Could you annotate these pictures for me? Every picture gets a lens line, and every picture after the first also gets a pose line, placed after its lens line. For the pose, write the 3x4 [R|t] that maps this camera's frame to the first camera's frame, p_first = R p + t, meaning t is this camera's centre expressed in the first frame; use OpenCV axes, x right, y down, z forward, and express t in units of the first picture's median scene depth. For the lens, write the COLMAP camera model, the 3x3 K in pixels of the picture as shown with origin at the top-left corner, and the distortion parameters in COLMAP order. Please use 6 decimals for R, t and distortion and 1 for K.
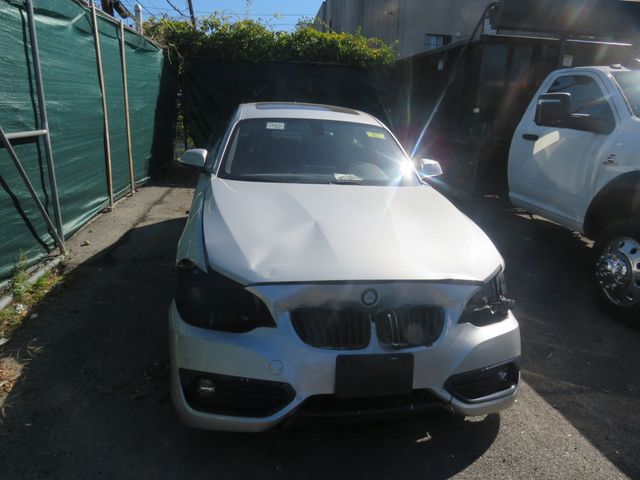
lens RADIAL K [[463.0, 0, 323.7], [0, 463.0, 241.6], [0, 0, 1]] dist [-0.015190, 0.000528]
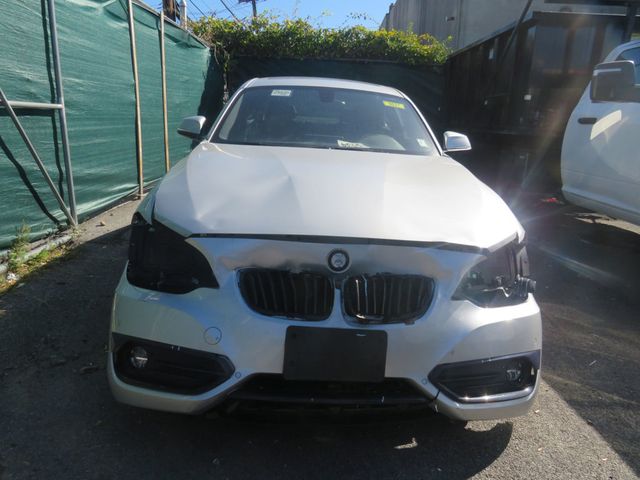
lens RADIAL K [[462.8, 0, 320.0], [0, 462.8, 240.0], [0, 0, 1]] dist [-0.008729, 0.004808]
pose [[0.990665, 0.033830, -0.132054, 0.102024], [-0.037888, 0.998880, -0.028339, 0.064060], [0.130947, 0.033078, 0.990837, 0.111155]]
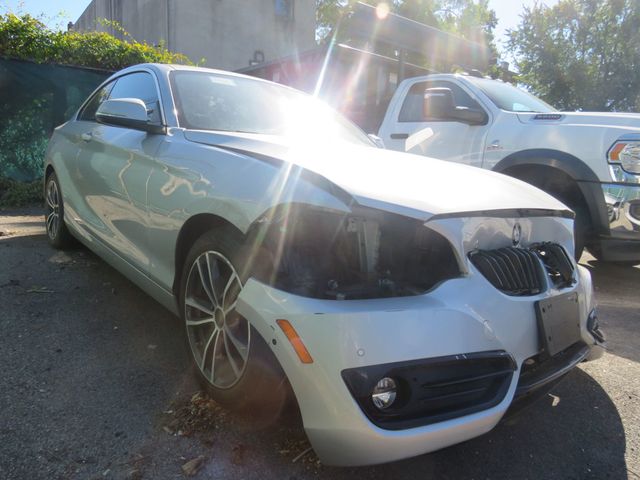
lens RADIAL K [[457.3, 0, 320.8], [0, 457.3, 236.2], [0, 0, 1]] dist [-0.007738, -0.004565]
pose [[0.874047, -0.068682, 0.480963, -0.346711], [0.115513, 0.990947, -0.068411, 0.080832], [-0.471910, 0.115352, 0.874068, 0.274897]]
